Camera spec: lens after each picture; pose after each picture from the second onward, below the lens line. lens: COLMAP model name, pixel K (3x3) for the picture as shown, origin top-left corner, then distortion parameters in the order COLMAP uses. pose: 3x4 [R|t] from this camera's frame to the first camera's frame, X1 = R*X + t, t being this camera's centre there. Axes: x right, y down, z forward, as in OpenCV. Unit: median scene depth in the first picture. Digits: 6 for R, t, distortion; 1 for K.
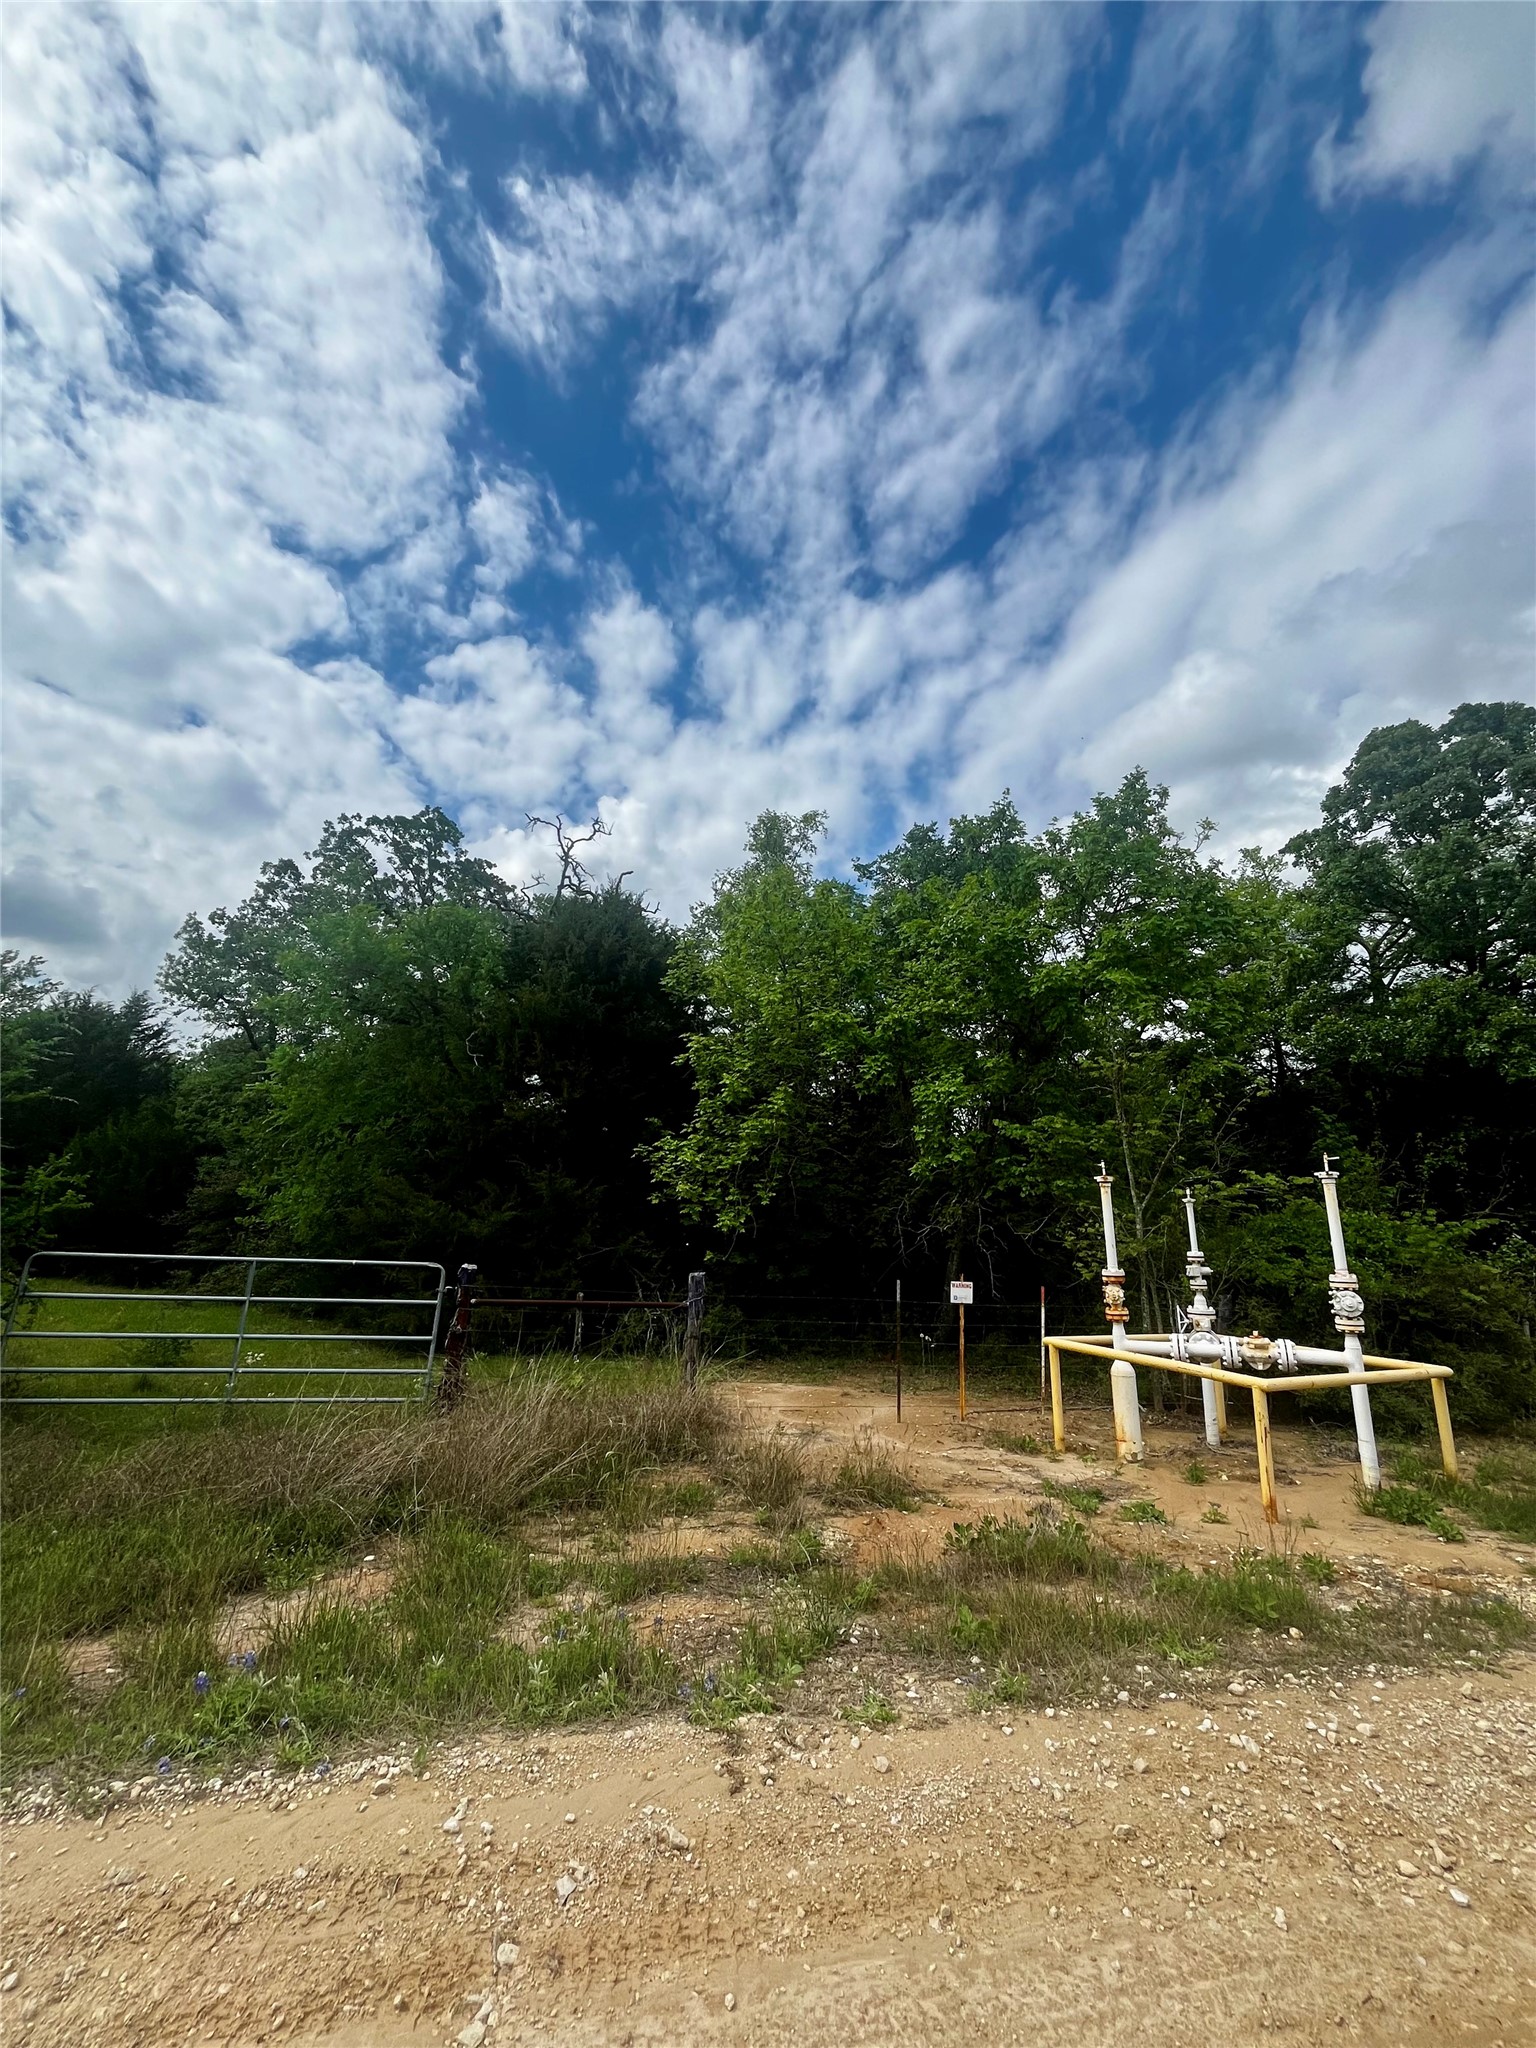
lens RADIAL K [[803.5, 0, 768.0], [0, 803.5, 1024.0], [0, 0, 1]] dist [0.000291, 0.000144]
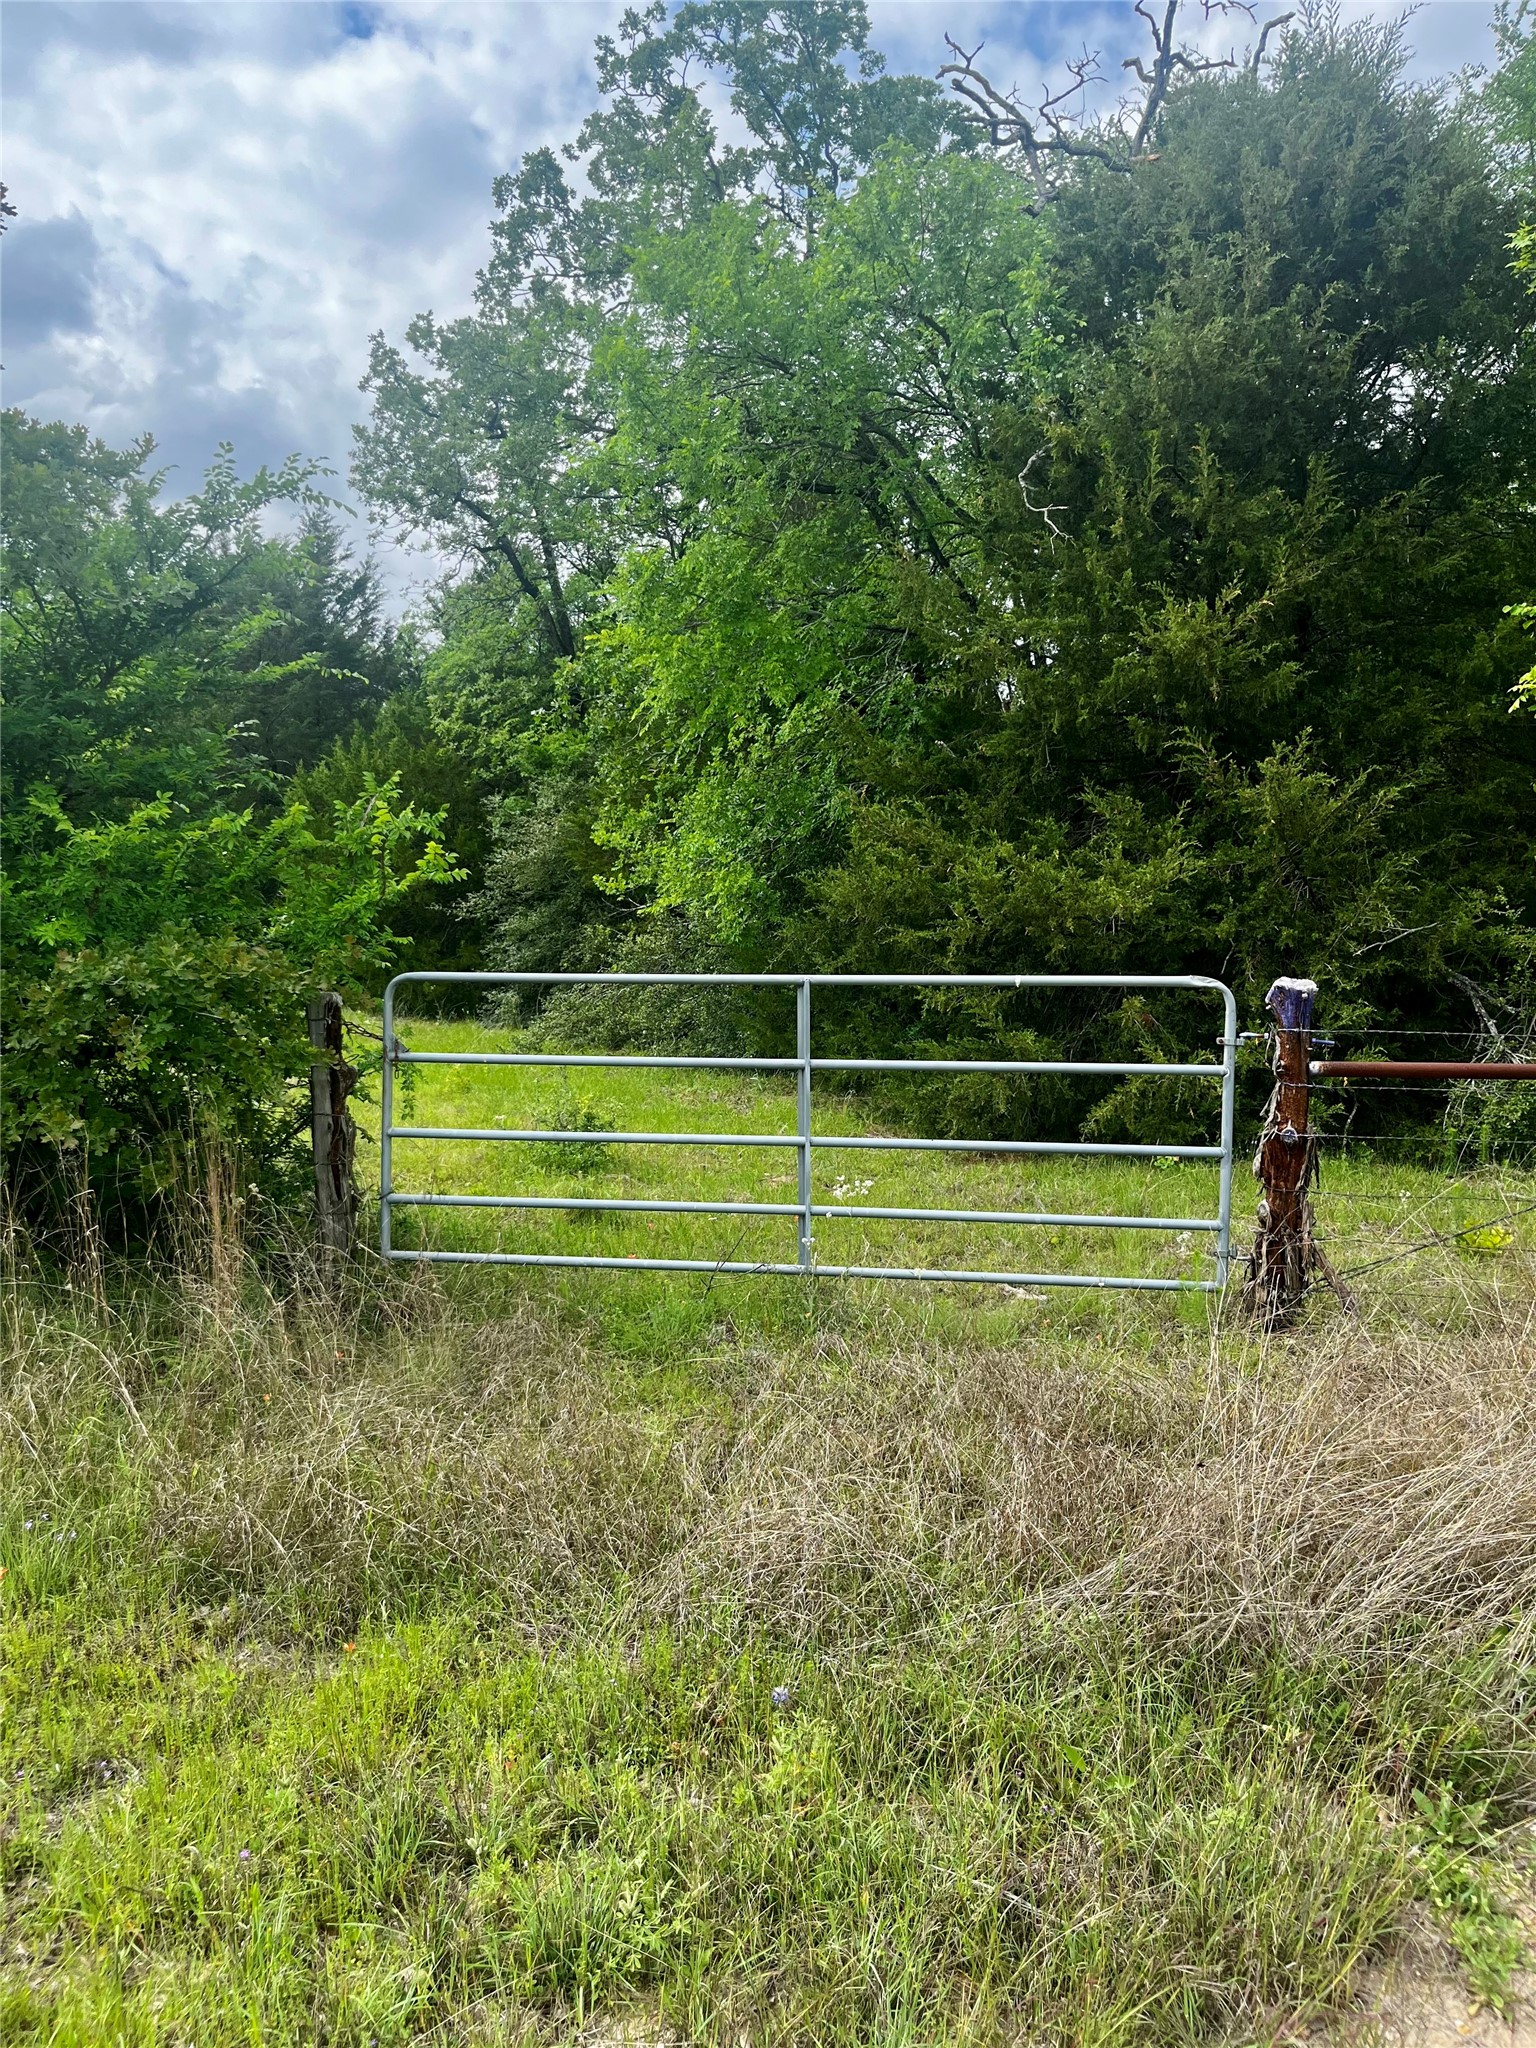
lens RADIAL K [[1545.1, 0, 768.0], [0, 1545.1, 1024.0], [0, 0, 1]] dist [0.078199, -0.087312]
pose [[0.920412, -0.003934, -0.390931, -0.114858], [0.129807, 0.946297, 0.296096, 0.021536], [0.368772, -0.323276, 0.871493, 0.083701]]
